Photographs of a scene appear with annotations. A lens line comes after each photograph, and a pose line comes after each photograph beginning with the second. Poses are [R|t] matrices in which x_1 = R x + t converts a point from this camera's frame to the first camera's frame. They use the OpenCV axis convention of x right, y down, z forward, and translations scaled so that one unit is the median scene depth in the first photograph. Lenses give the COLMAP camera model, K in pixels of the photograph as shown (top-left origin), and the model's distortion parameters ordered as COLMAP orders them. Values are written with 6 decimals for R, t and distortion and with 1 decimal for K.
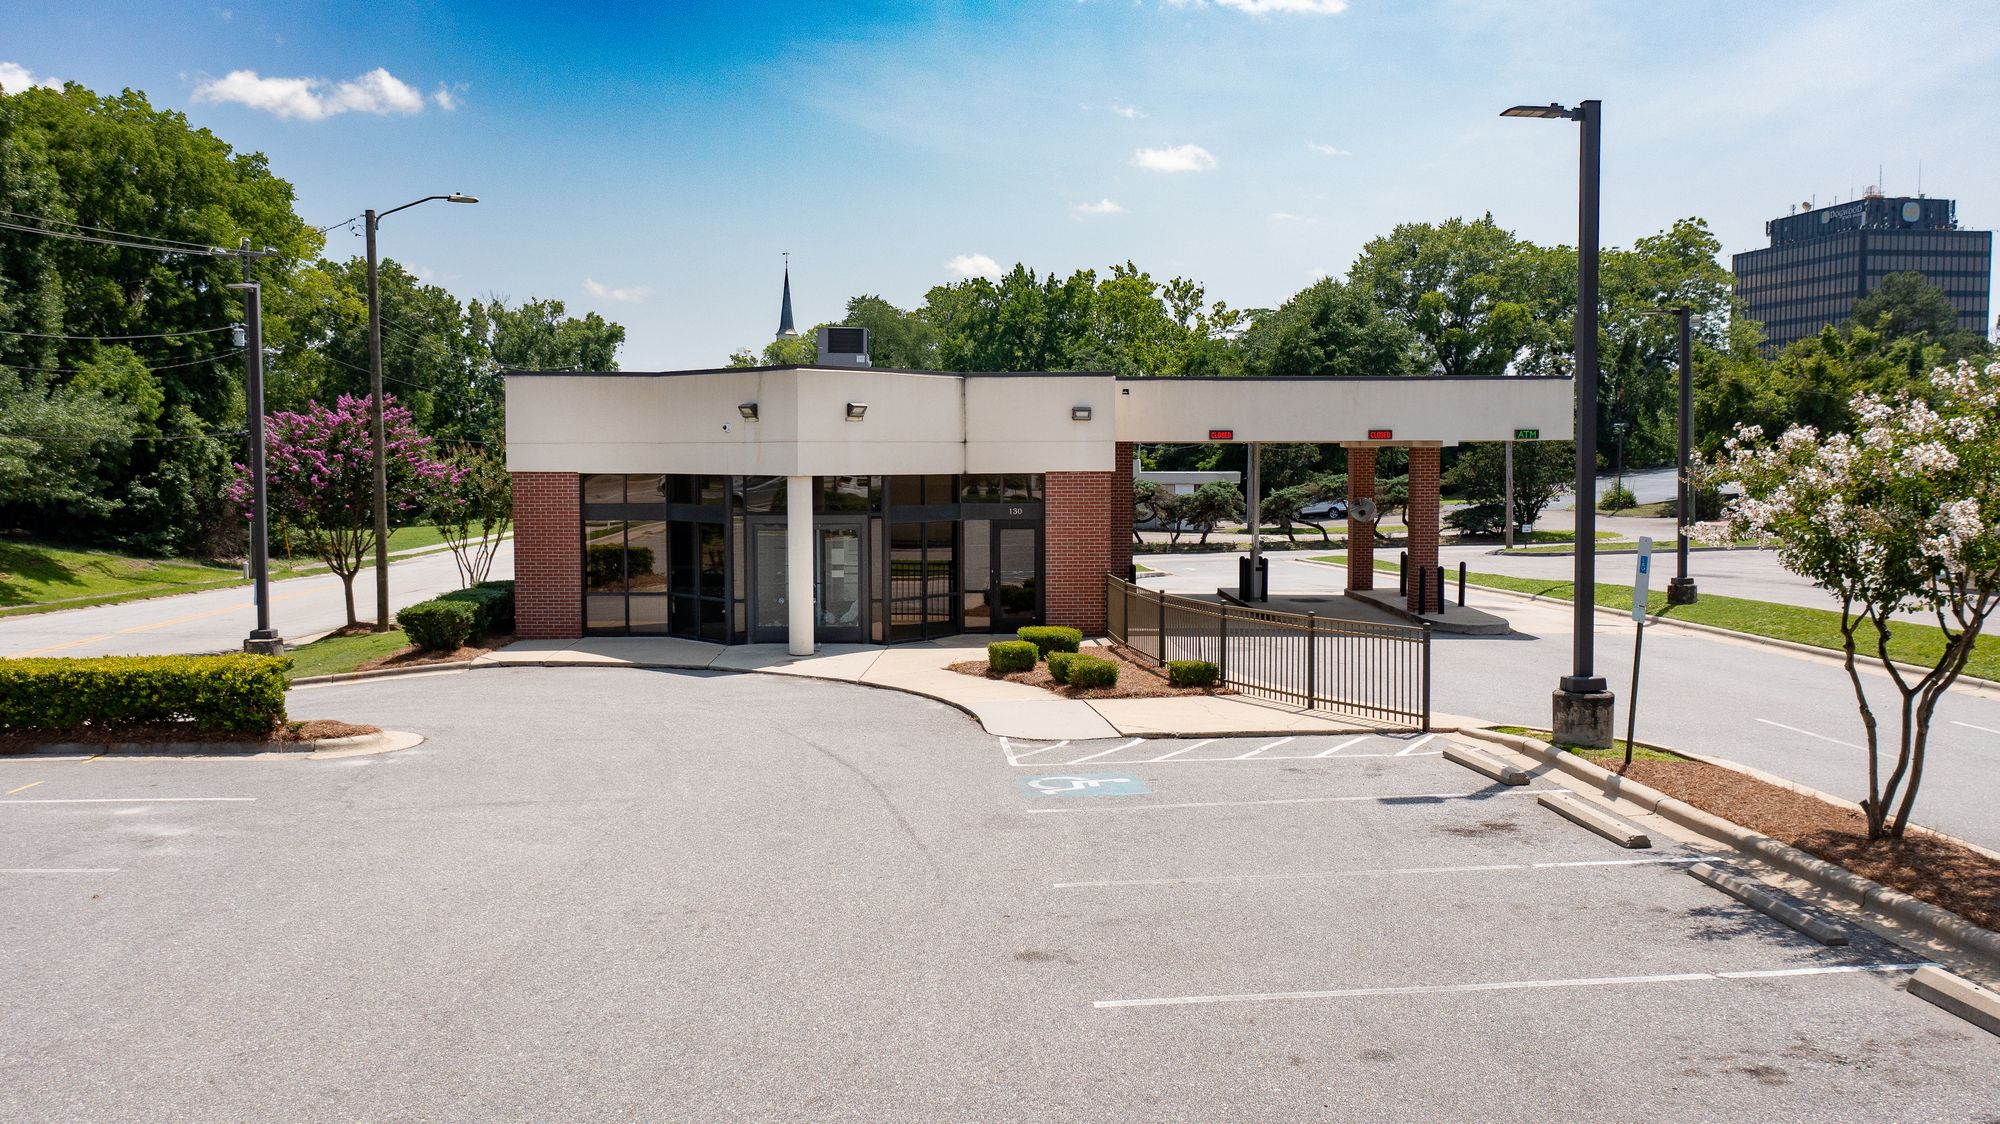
lens RADIAL K [[1574.0, 0, 1007.5], [0, 1574.0, 543.1], [0, 0, 1]] dist [0.011137, -0.016467]
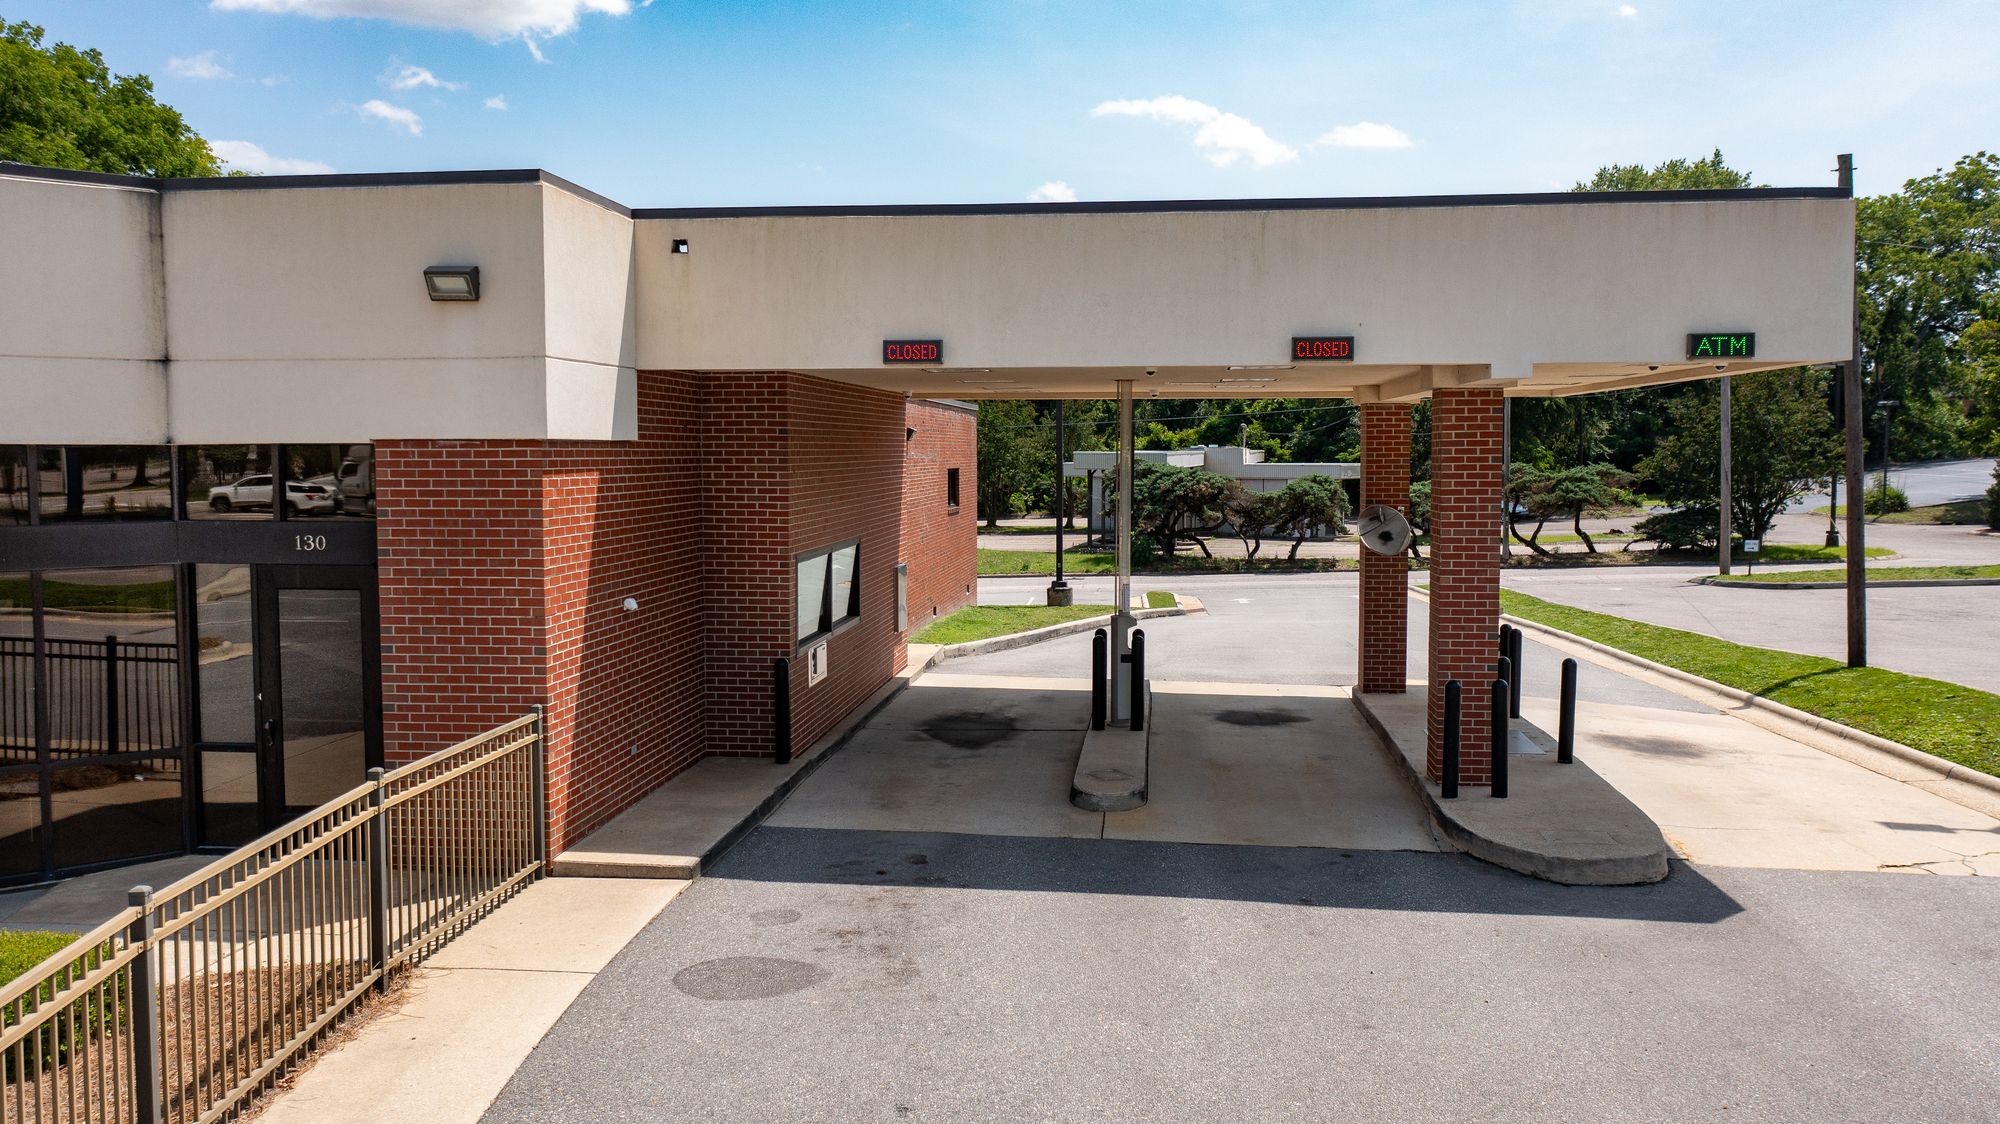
lens RADIAL K [[1574.0, 0, 992.8], [0, 1574.0, 565.6], [0, 0, 1]] dist [0.011137, -0.016467]
pose [[0.990682, 0.009401, -0.135868, 0.084679], [-0.007077, 0.999820, 0.017575, -0.008595], [0.136009, -0.016450, 0.990571, 0.243638]]
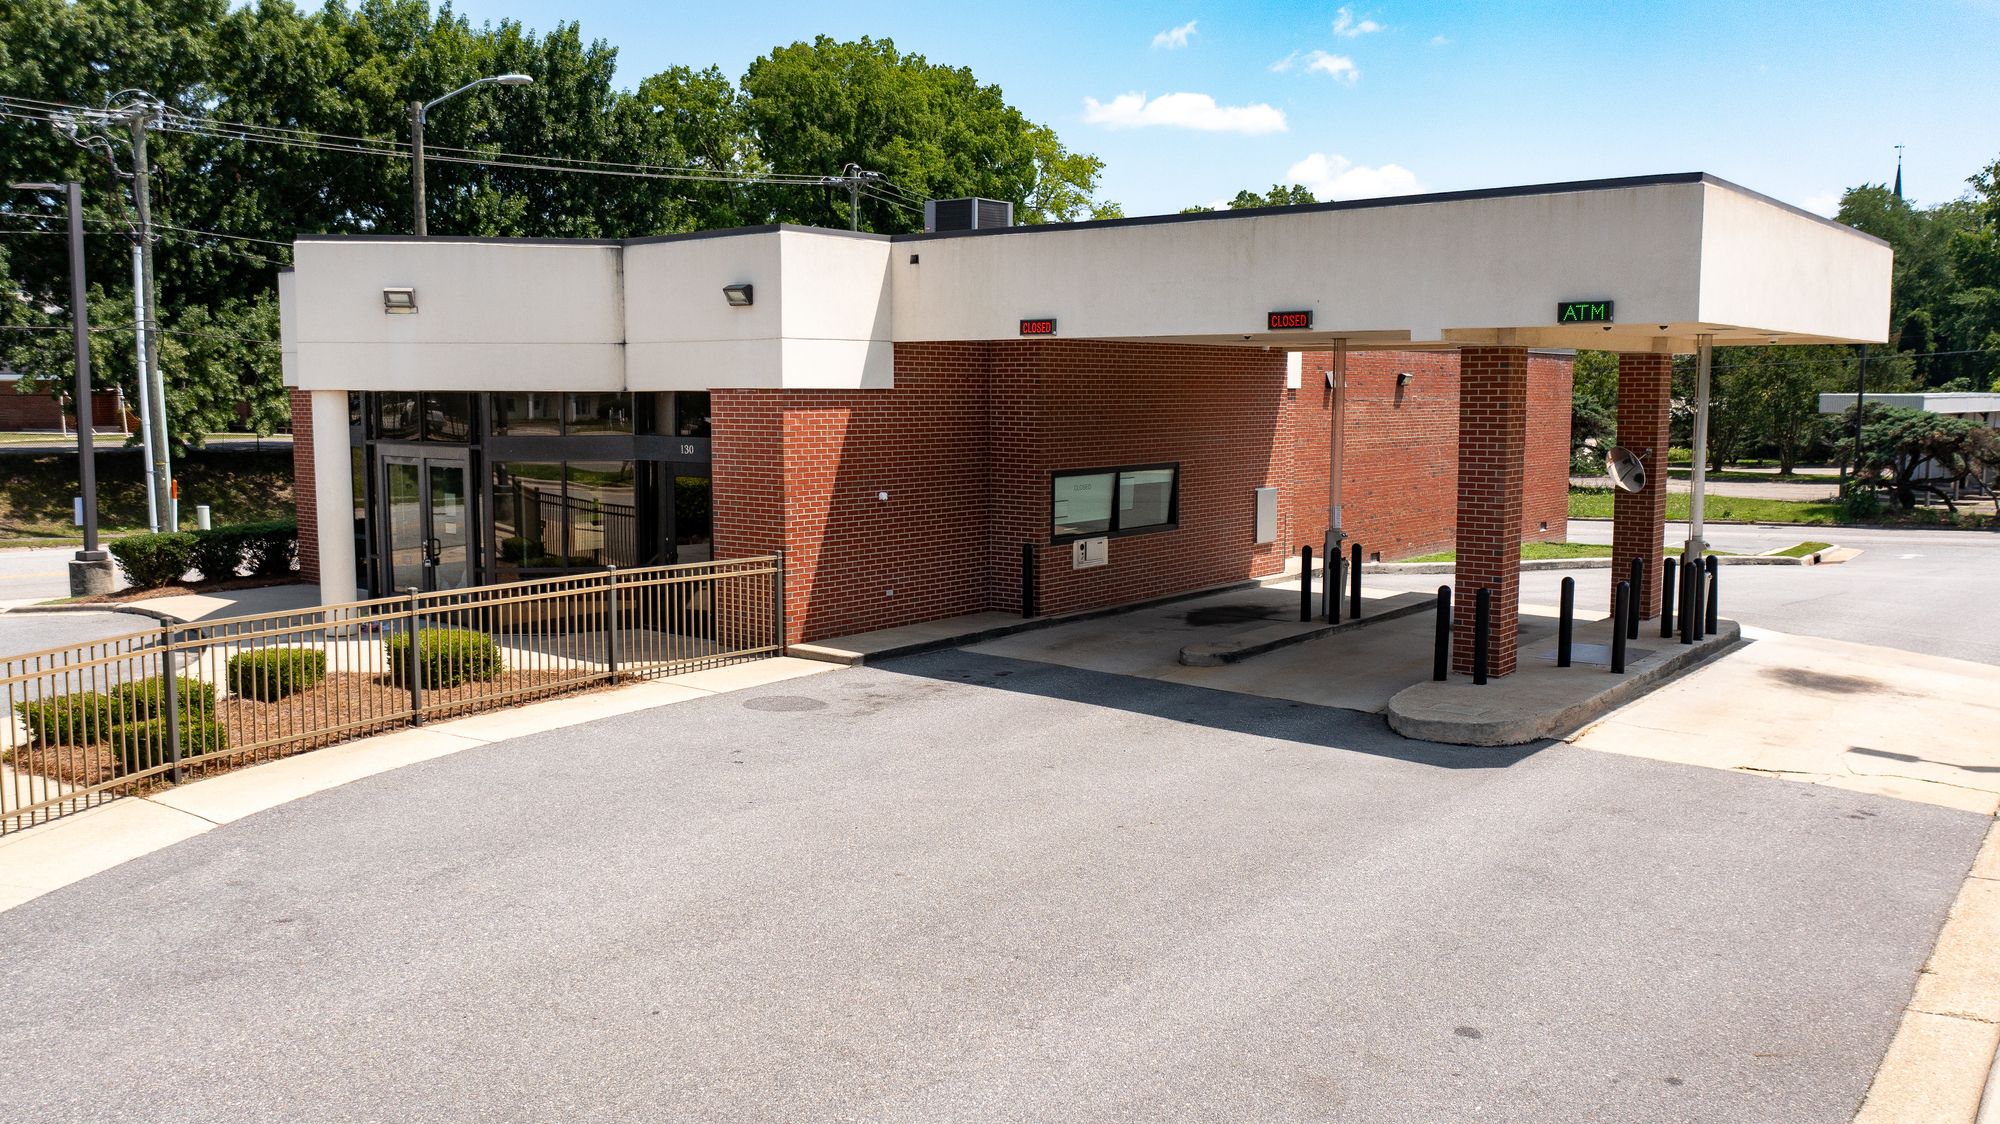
lens RADIAL K [[1574.0, 0, 1000.2], [0, 1574.0, 566.5], [0, 0, 1]] dist [0.011137, -0.016467]
pose [[0.764095, 0.074359, -0.640804, 0.202427], [-0.038661, 0.996827, 0.069573, -0.008420], [0.643944, -0.028386, 0.764546, 0.220525]]
